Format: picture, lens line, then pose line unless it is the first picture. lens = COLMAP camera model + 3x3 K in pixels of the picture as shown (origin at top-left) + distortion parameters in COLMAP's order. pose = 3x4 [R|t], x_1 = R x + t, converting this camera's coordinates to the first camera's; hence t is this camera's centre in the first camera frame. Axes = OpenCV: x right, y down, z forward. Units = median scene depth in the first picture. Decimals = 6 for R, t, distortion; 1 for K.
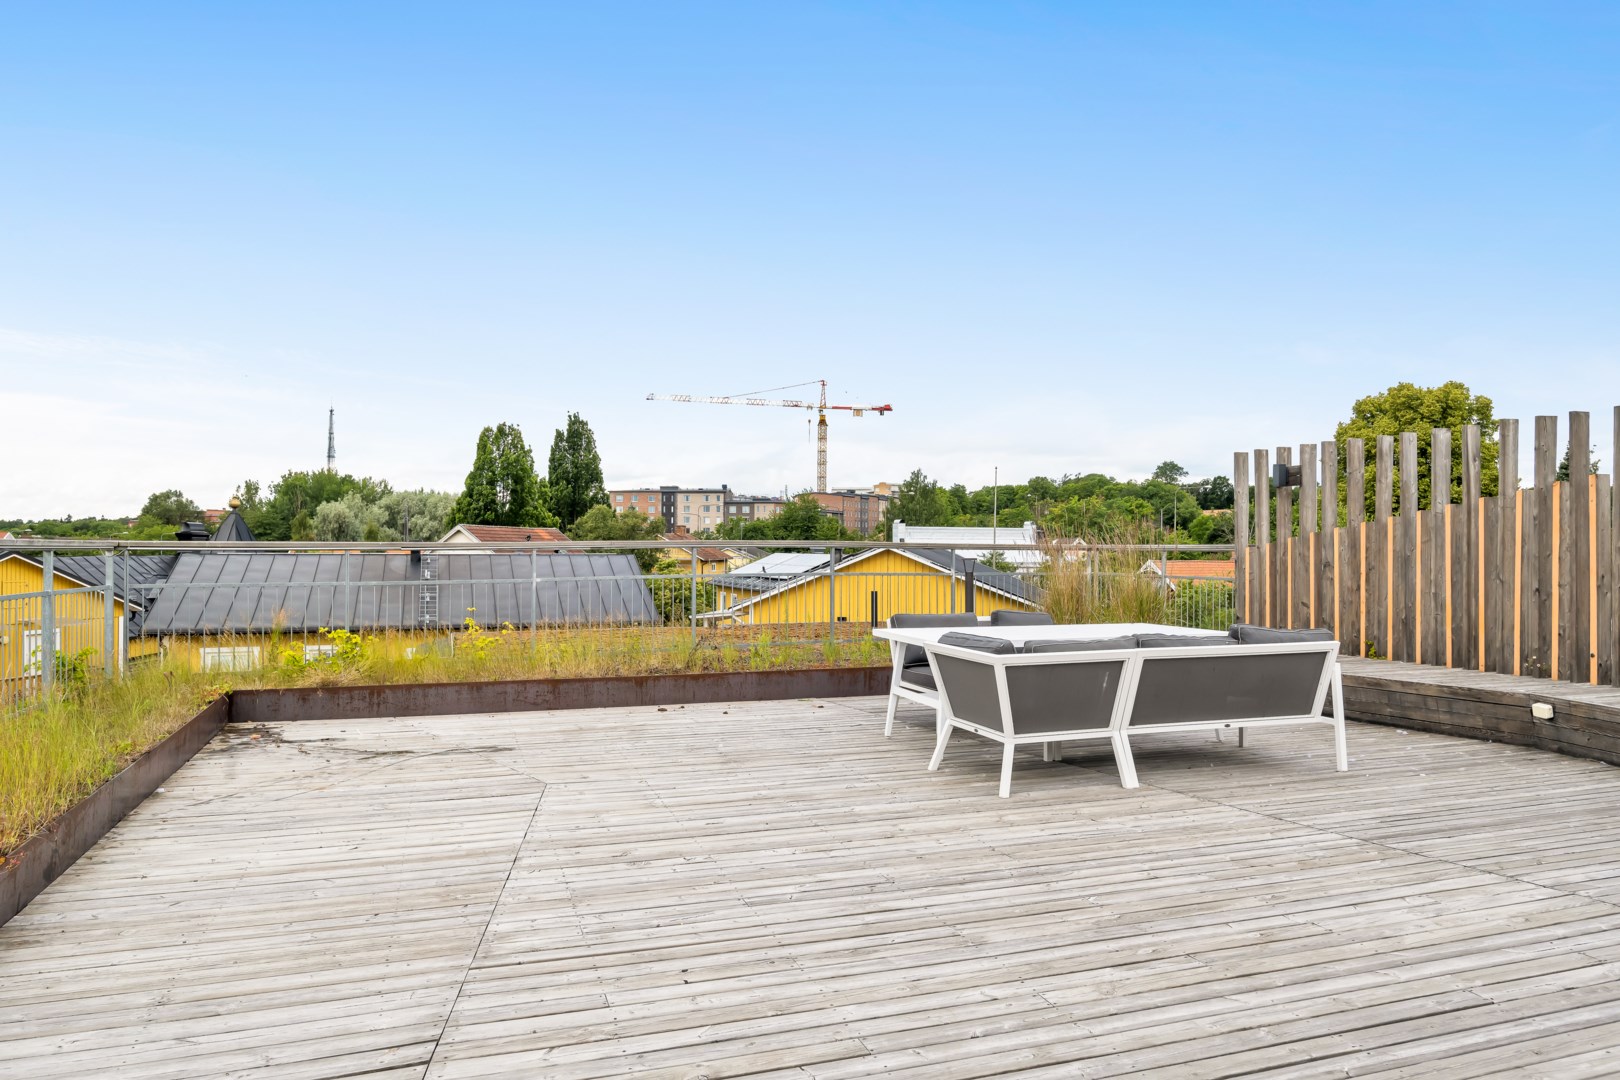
lens RADIAL K [[1107.1, 0, 812.6], [0, 1107.1, 542.0], [0, 0, 1]] dist [0.003537, 0.002417]
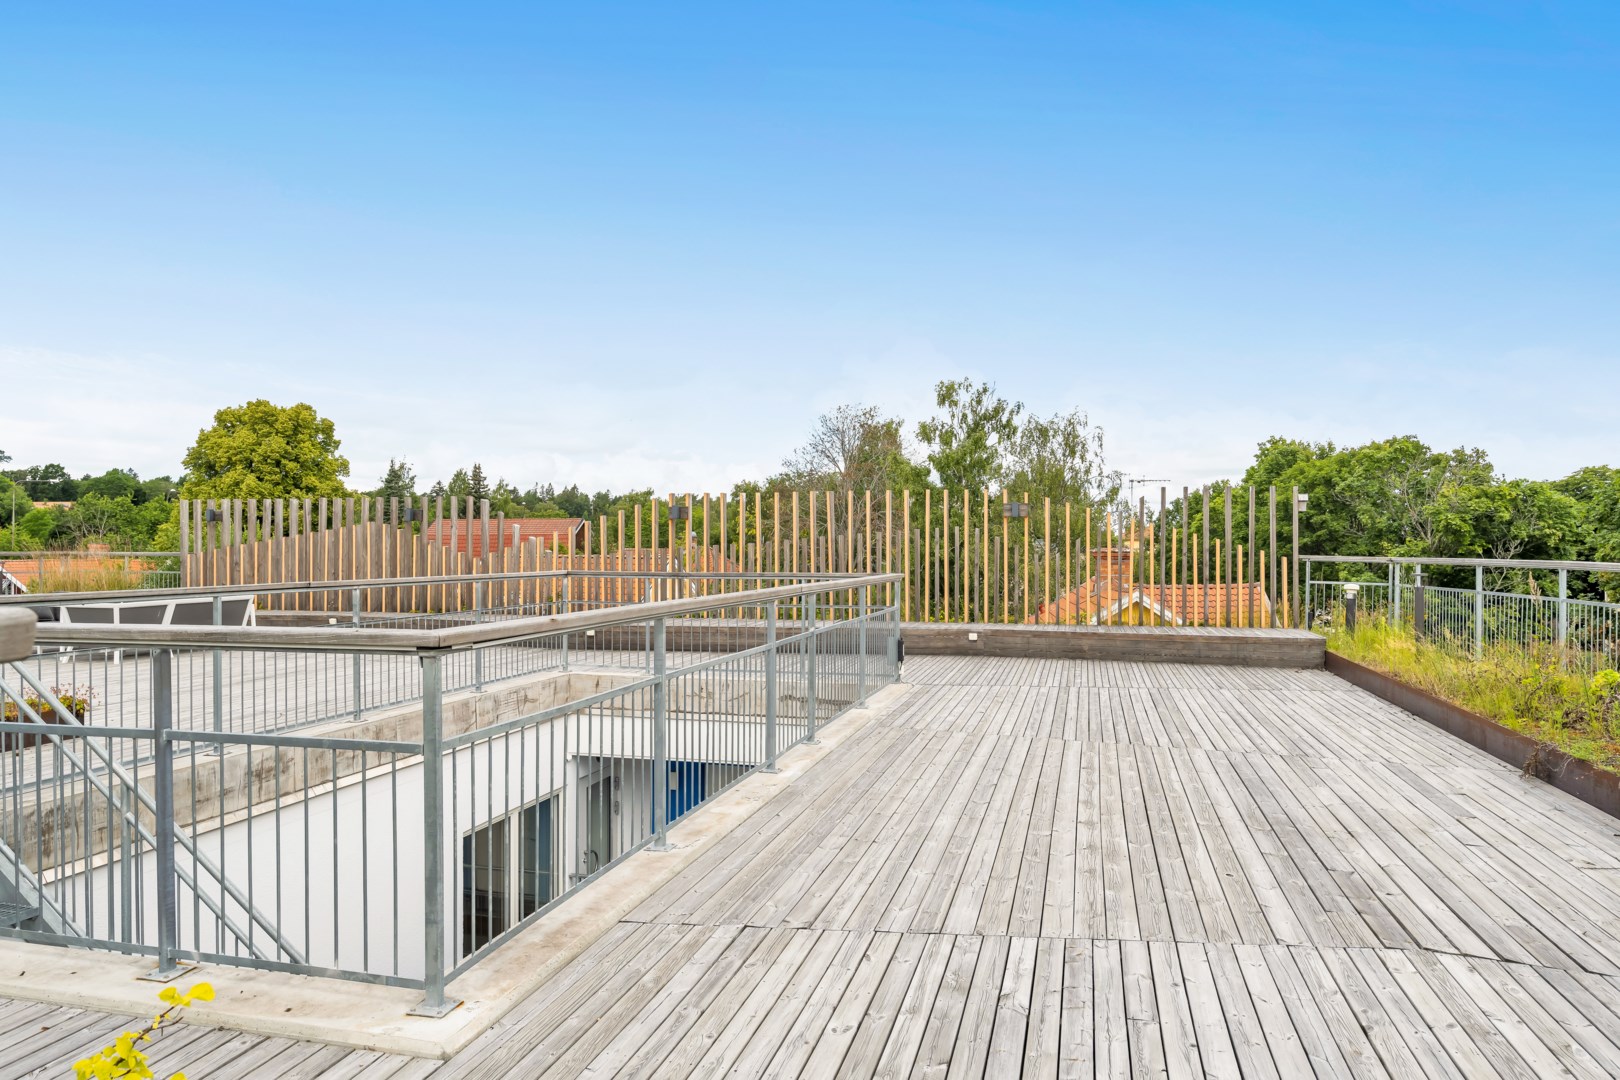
lens RADIAL K [[1107.1, 0, 812.3], [0, 1107.1, 544.3], [0, 0, 1]] dist [0.003537, 0.002417]
pose [[0.577874, 0.002108, 0.816123, -0.061352], [-0.006133, 0.999980, 0.001759, -0.002597], [-0.816103, -0.006022, 0.577875, -0.107571]]
